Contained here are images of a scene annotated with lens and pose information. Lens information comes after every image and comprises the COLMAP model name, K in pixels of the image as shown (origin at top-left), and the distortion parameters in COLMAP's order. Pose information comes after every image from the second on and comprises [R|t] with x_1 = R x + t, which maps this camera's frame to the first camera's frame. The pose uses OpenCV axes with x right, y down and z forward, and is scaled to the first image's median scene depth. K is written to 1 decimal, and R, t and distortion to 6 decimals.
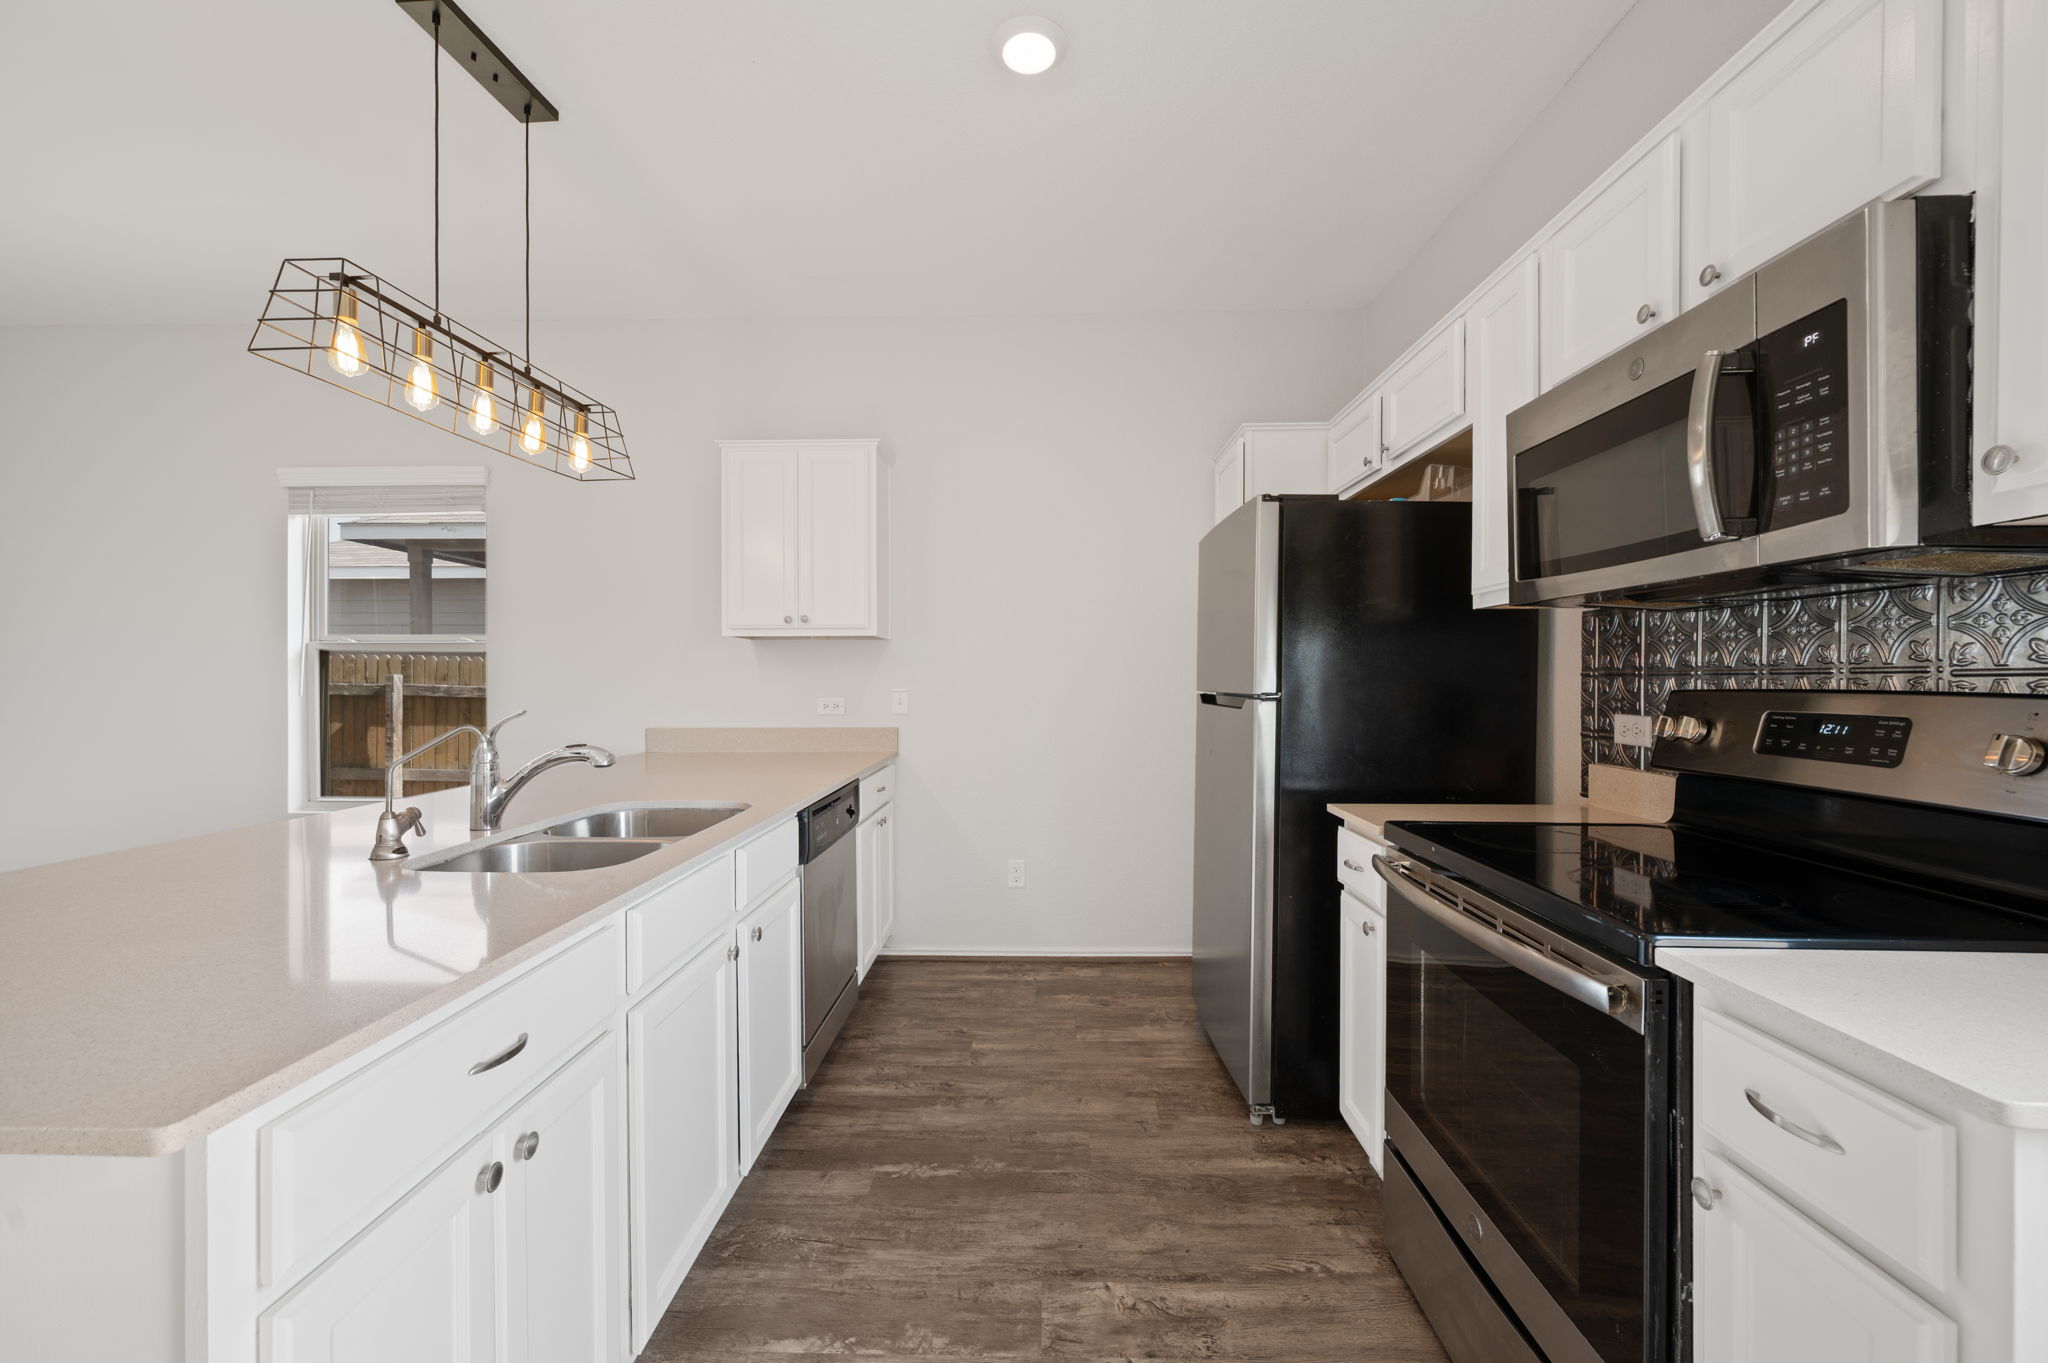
lens RADIAL K [[807.4, 0, 1025.1], [0, 807.4, 683.5], [0, 0, 1]] dist [-0.002712, -0.000314]
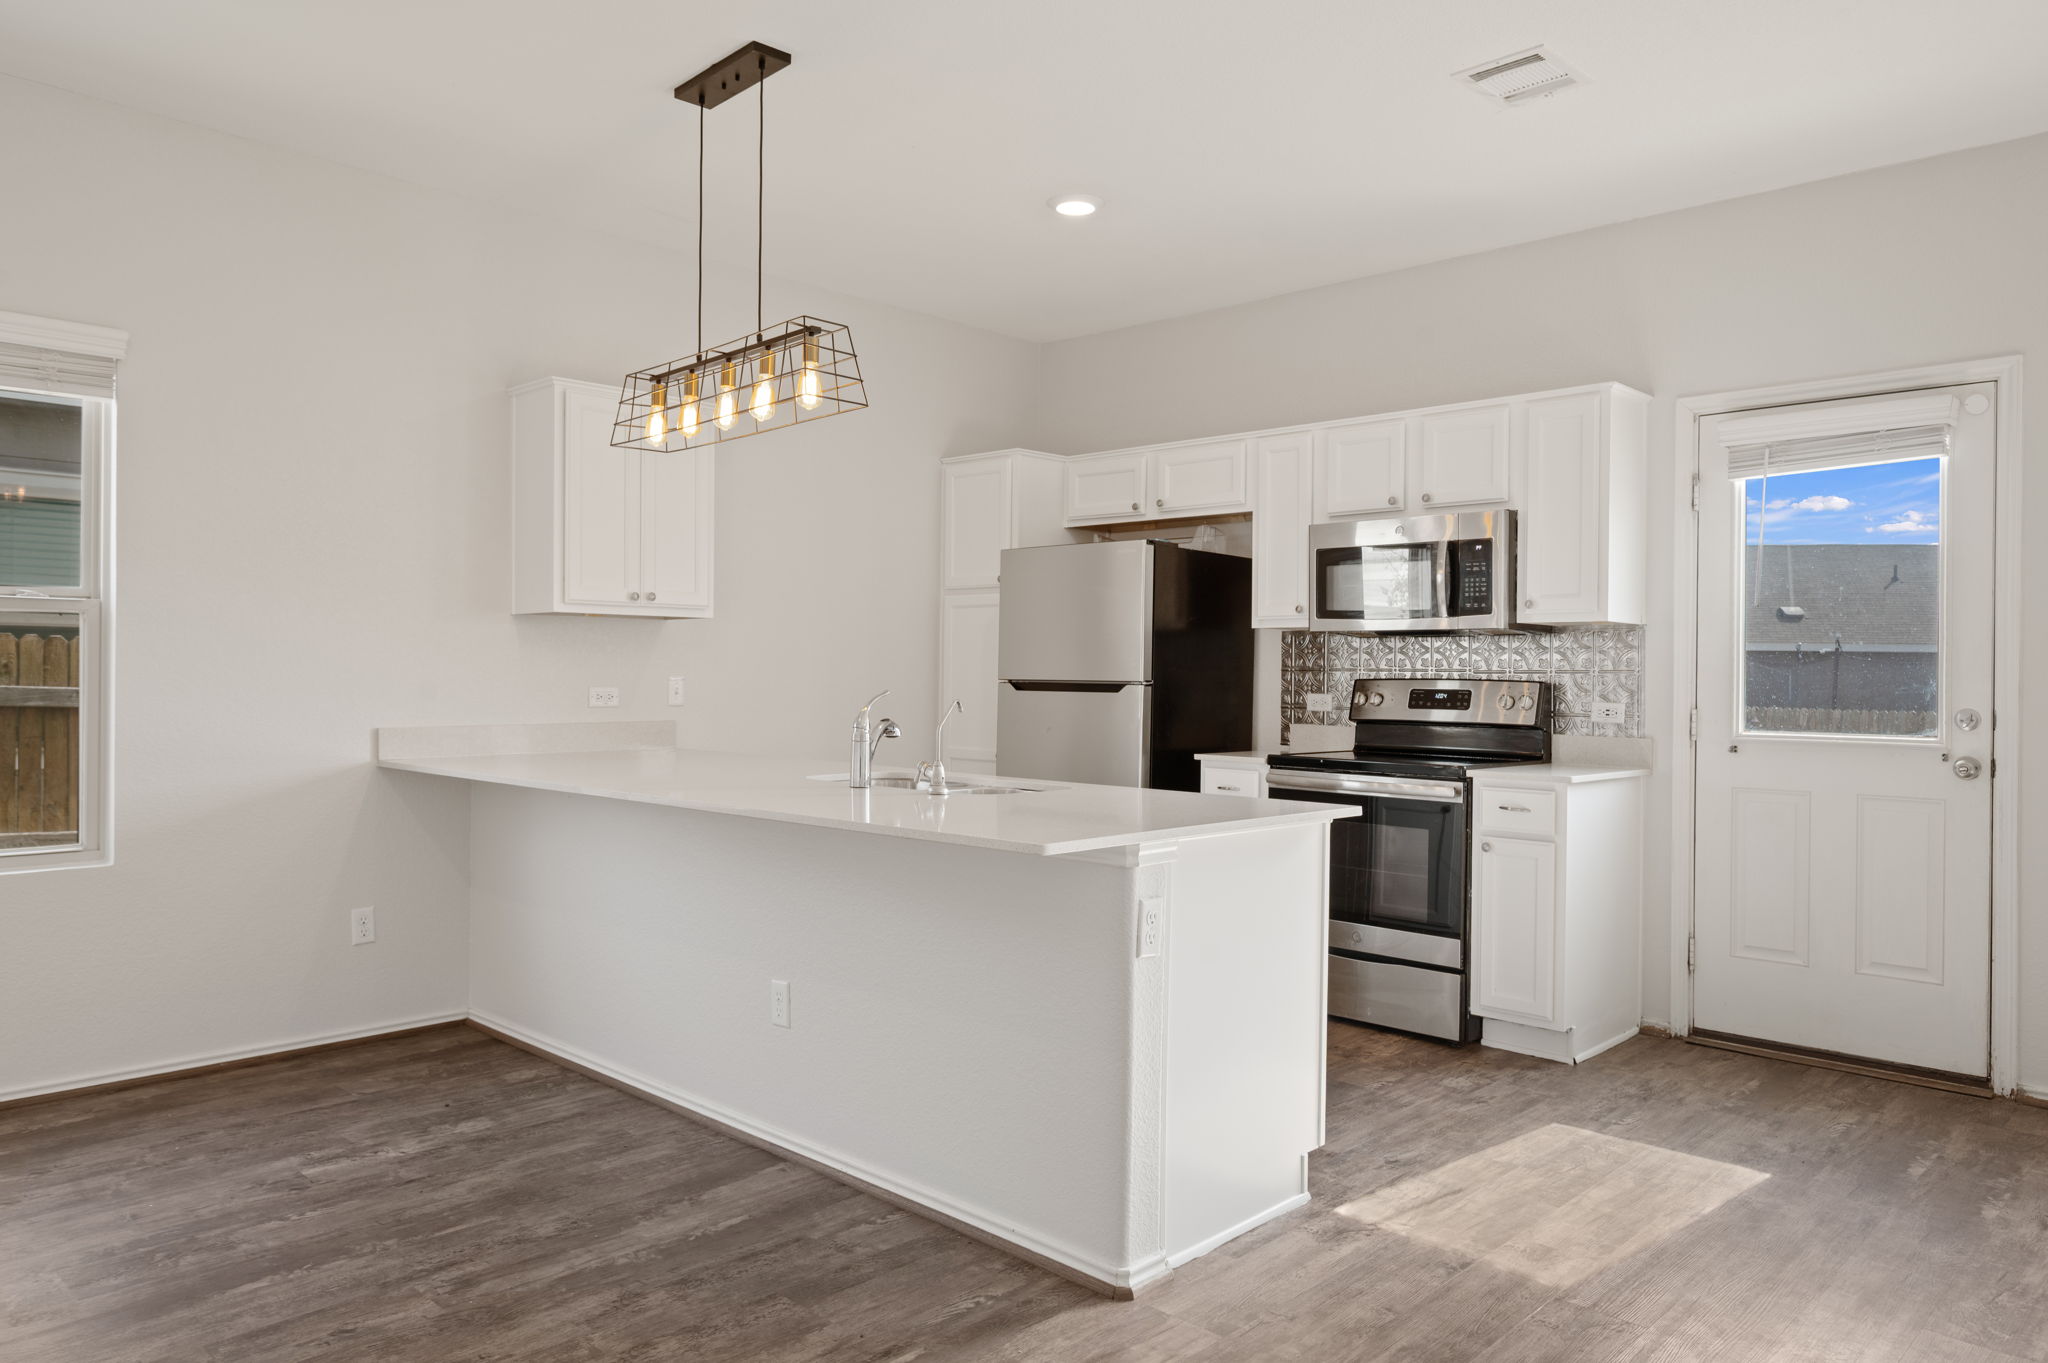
lens RADIAL K [[1370.9, 0, 1024.0], [0, 1370.9, 681.5], [0, 0, 1]] dist [-0.001796, 0.000890]
pose [[0.676855, 0.004998, 0.736099, -1.706378], [-0.007068, 0.999975, -0.000290, 0.016444], [-0.736082, -0.005007, 0.676874, -0.491289]]
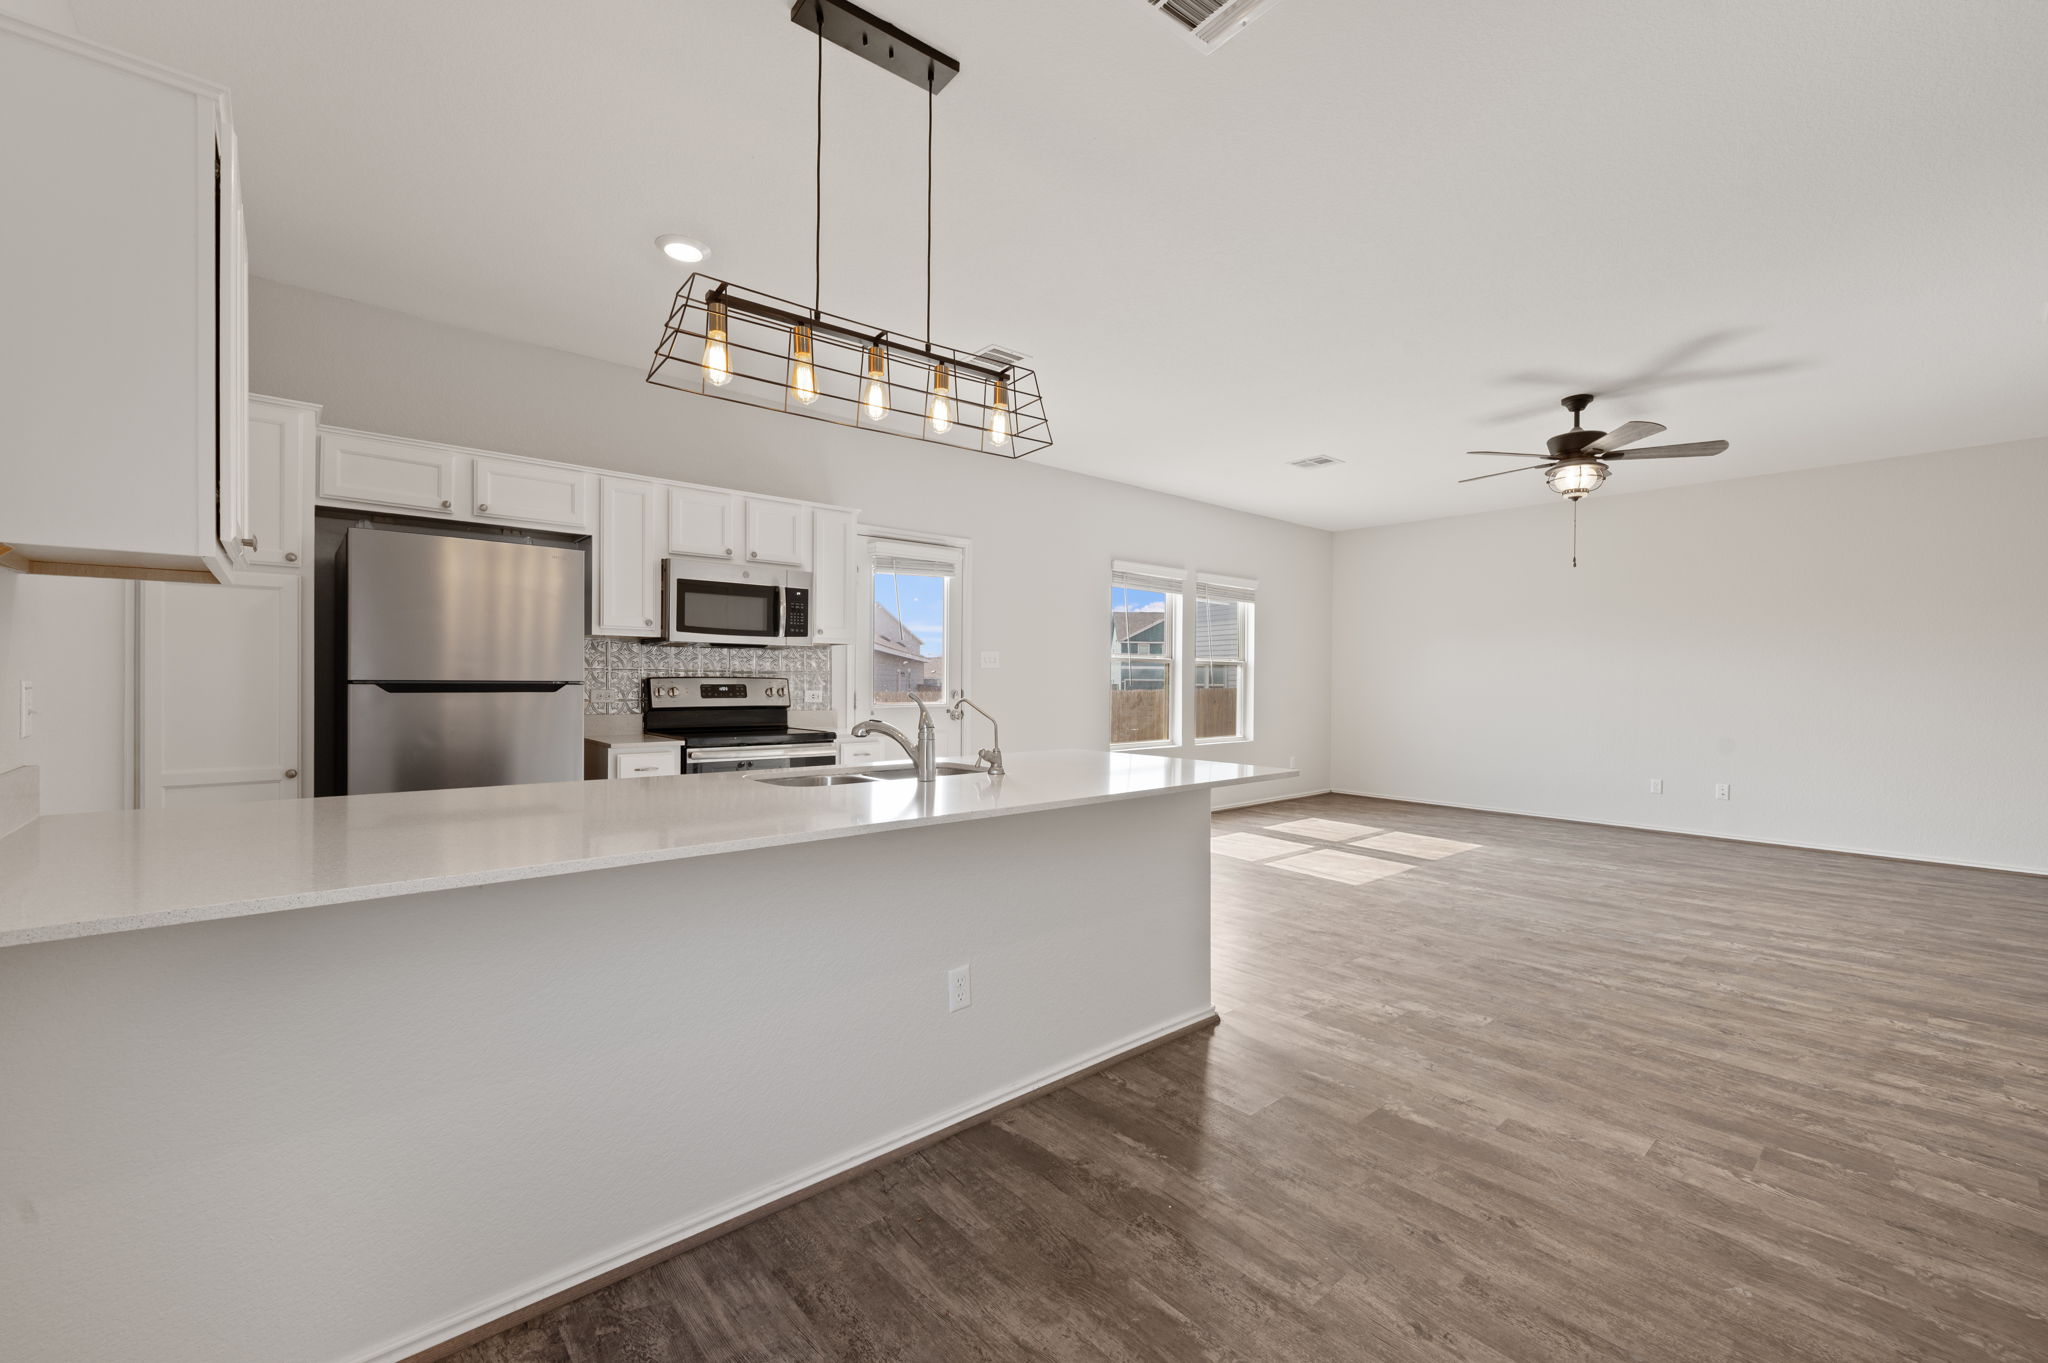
lens RADIAL K [[839.4, 0, 1023.7], [0, 839.4, 681.6], [0, 0, 1]] dist [0.002324, 0.000599]
pose [[-0.673556, -0.005263, 0.739117, -1.537445], [-0.001685, 0.999983, 0.005585, 0.004143], [-0.739134, 0.002517, -0.673554, 1.543698]]
